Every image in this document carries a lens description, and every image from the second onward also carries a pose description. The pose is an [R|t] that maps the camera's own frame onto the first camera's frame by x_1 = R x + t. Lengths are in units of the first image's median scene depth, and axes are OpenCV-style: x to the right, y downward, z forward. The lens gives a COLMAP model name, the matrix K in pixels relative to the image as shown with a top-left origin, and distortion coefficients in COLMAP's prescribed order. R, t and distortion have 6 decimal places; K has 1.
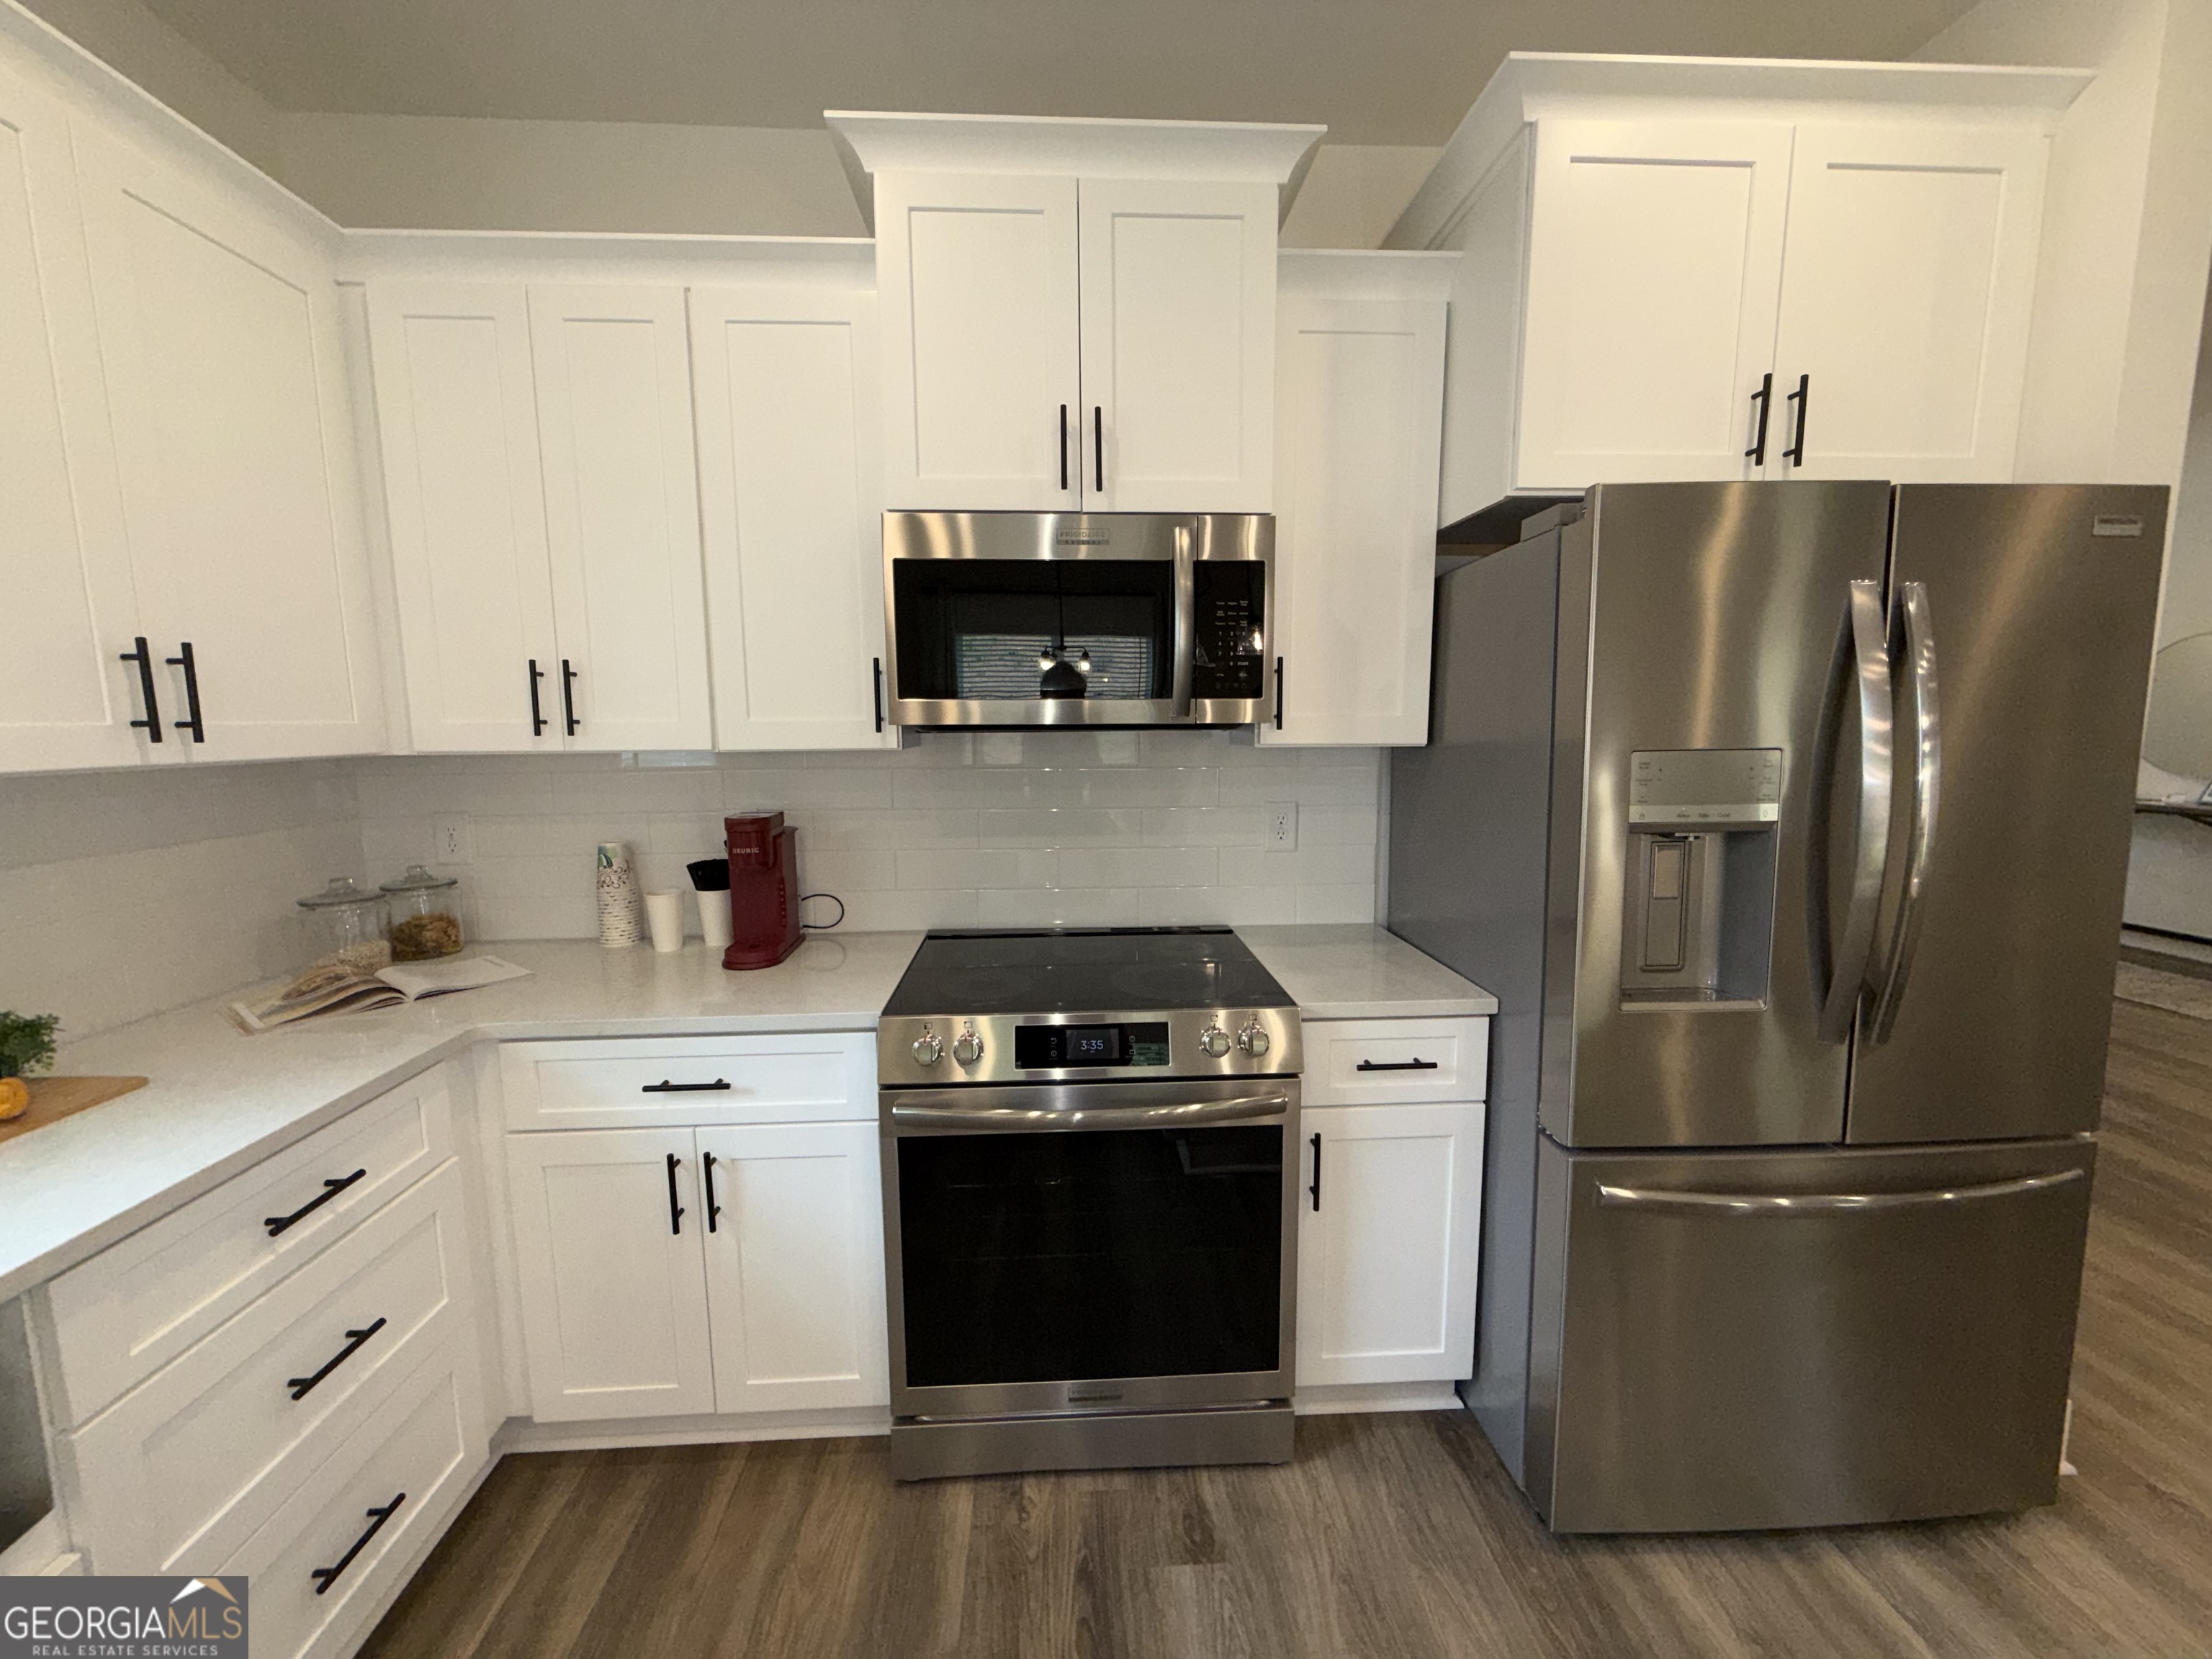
lens RADIAL K [[879.8, 0, 1100.5], [0, 879.8, 829.6], [0, 0, 1]] dist [0.000762, -0.000578]
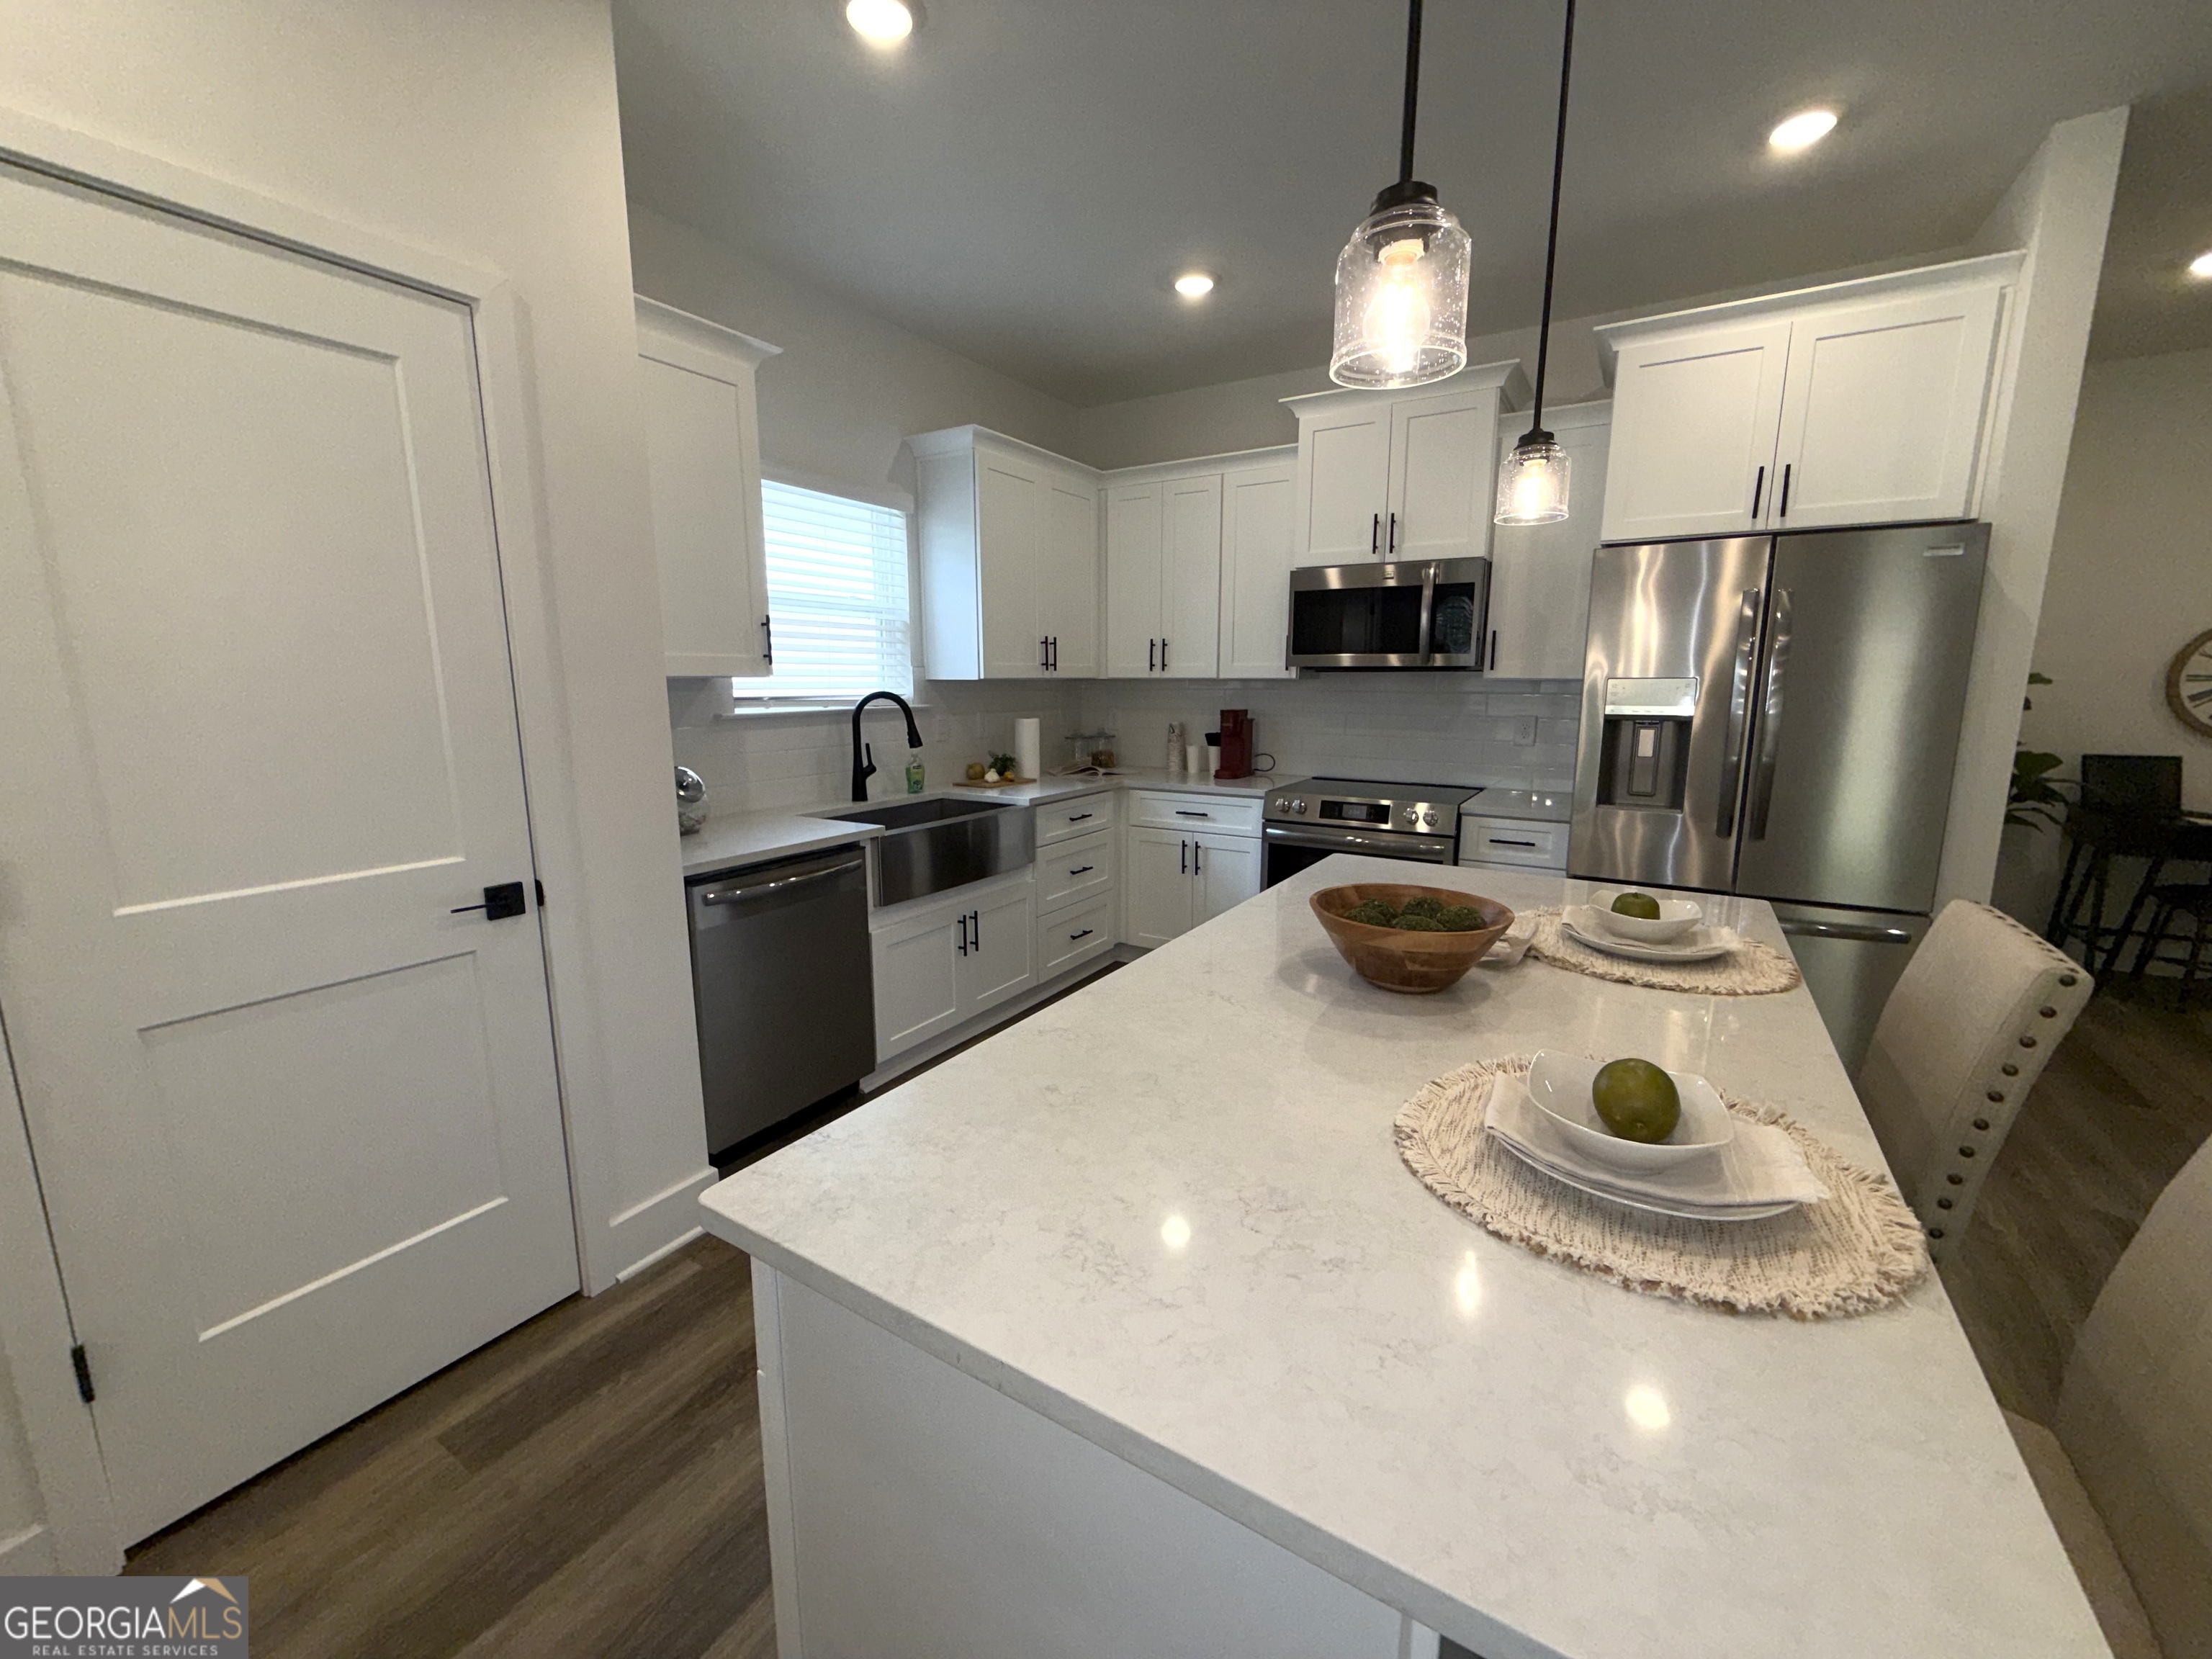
lens RADIAL K [[879.8, 0, 1095.4], [0, 879.8, 825.2], [0, 0, 1]] dist [0.000762, -0.000578]
pose [[0.816513, 0.104451, -0.567800, 0.668838], [-0.077488, 0.994426, 0.071501, 0.158389], [0.572103, -0.014384, 0.820056, -1.104351]]
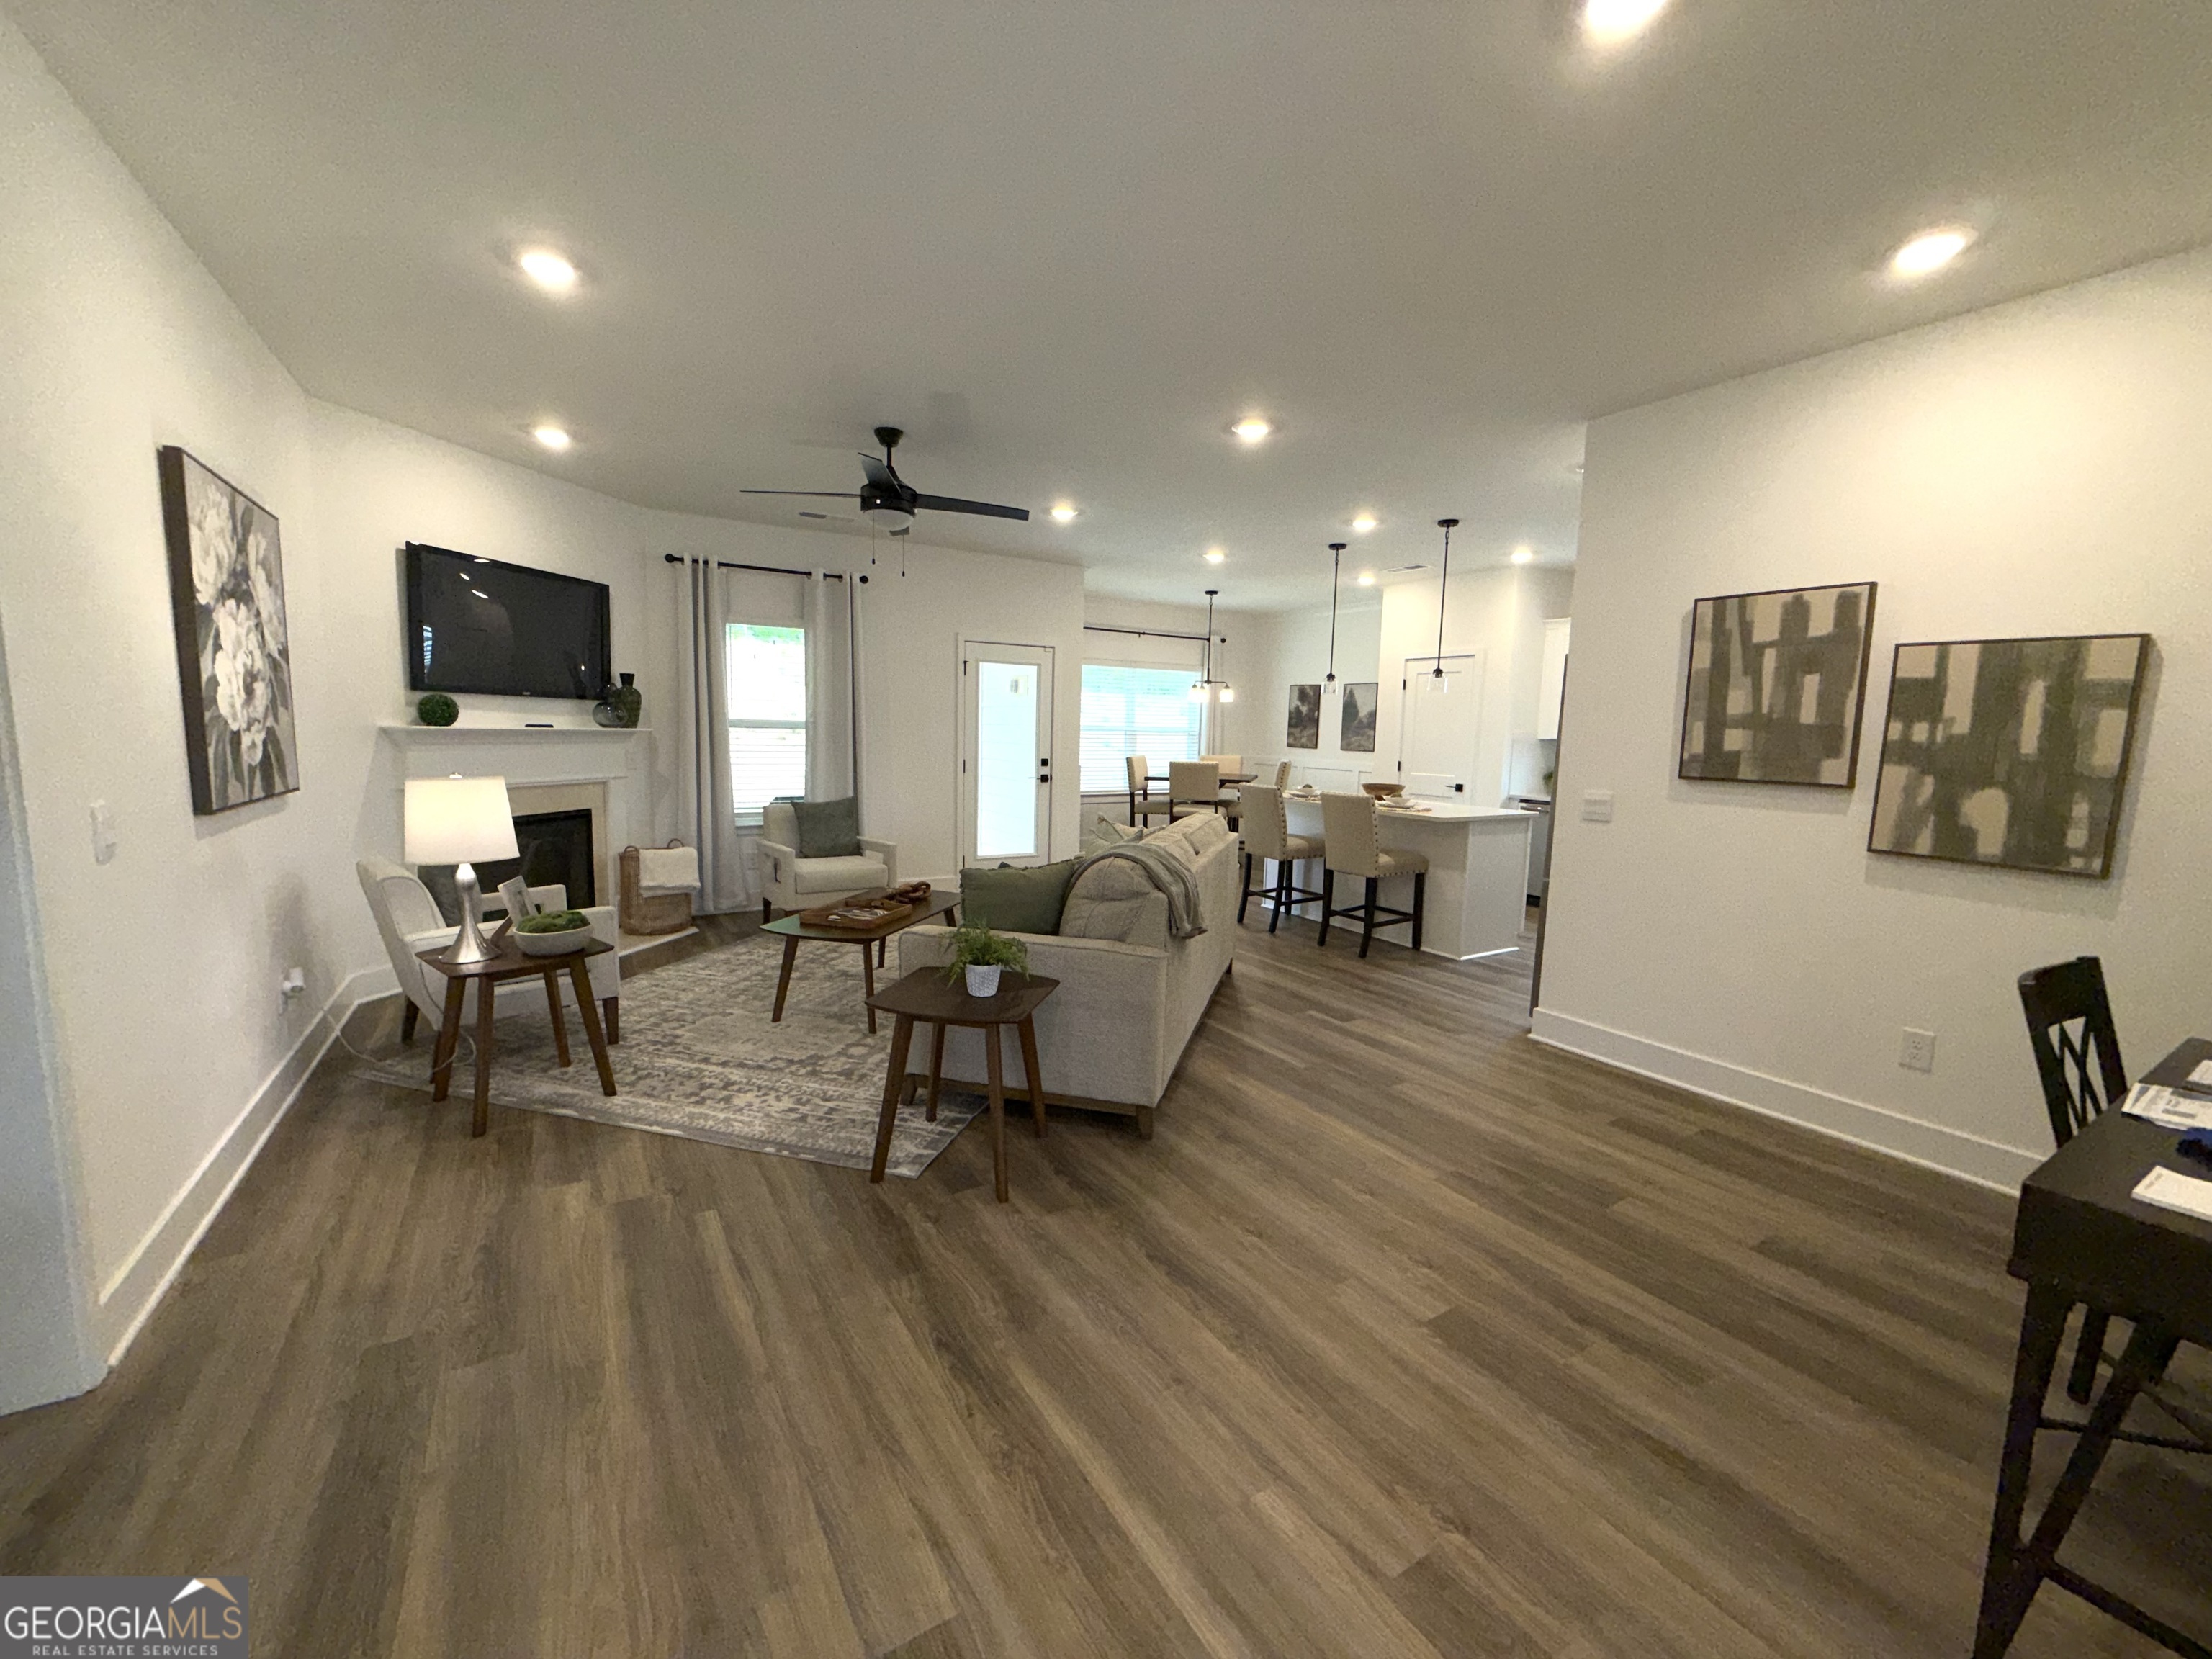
lens RADIAL K [[879.8, 0, 1099.8], [0, 879.8, 829.0], [0, 0, 1]] dist [0.000762, -0.000578]
pose [[-0.880140, 0.040677, -0.472968, 3.278850], [-0.076562, 0.971116, 0.225992, -0.296831], [0.468499, 0.235116, -0.851604, 2.387020]]
